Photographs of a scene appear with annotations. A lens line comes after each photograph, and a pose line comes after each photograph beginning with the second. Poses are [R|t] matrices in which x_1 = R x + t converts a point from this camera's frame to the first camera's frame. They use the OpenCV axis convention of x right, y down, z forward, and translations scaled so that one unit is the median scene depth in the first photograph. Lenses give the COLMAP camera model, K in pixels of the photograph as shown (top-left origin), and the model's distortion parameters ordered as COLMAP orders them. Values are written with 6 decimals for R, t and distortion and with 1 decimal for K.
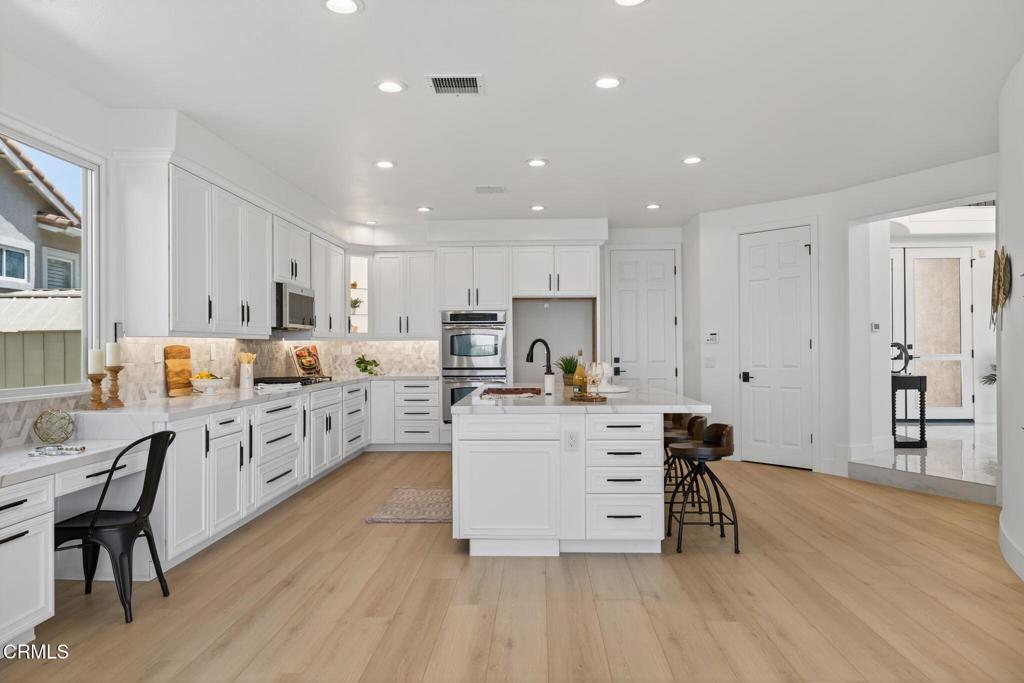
lens RADIAL K [[700.9, 0, 508.0], [0, 700.9, 342.0], [0, 0, 1]] dist [0.024682, -0.006289]
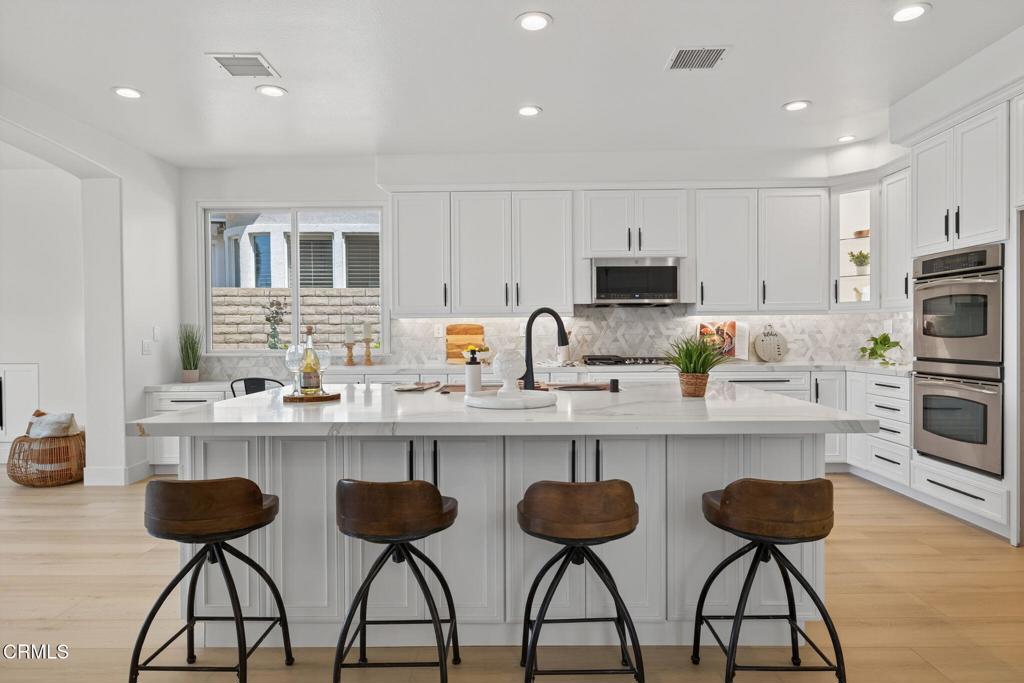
lens RADIAL K [[602.1, 0, 501.5], [0, 602.1, 336.7], [0, 0, 1]] dist [0.000918, 0.004639]
pose [[0.021835, 0.013984, -0.999664, 0.391166], [0.014487, 0.999793, 0.014303, 0.008295], [0.999657, -0.014795, 0.021628, 0.658718]]
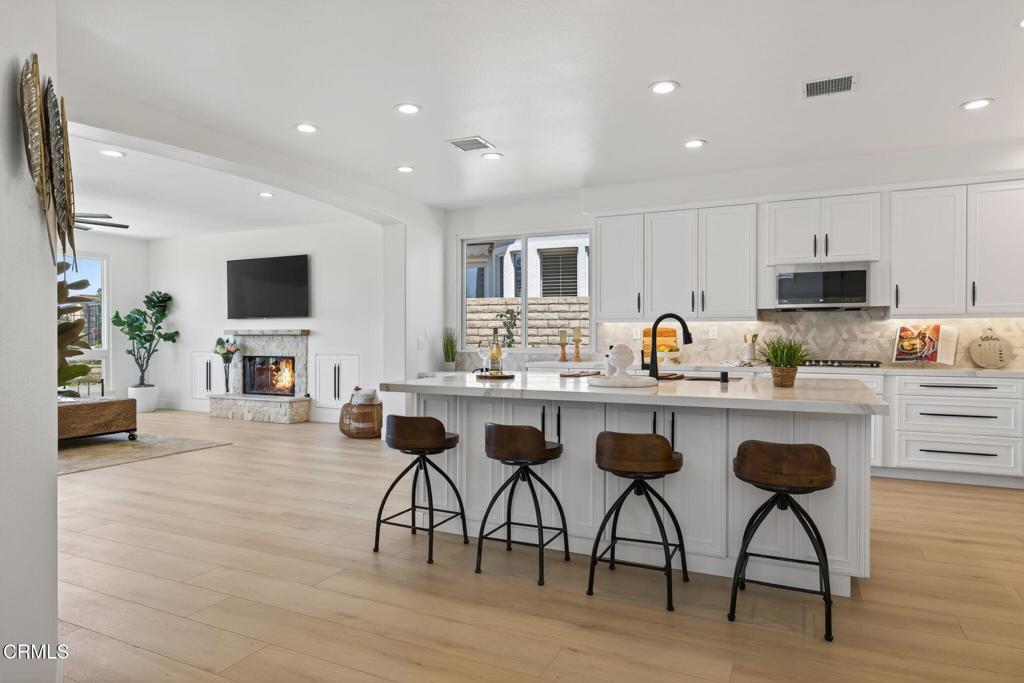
lens RADIAL K [[602.1, 0, 510.3], [0, 602.1, 330.4], [0, 0, 1]] dist [0.000918, 0.004639]
pose [[-0.400347, -0.005662, -0.916346, 0.496204], [0.008190, 0.999919, -0.009757, 0.012941], [0.916327, -0.011411, -0.400268, 0.767157]]
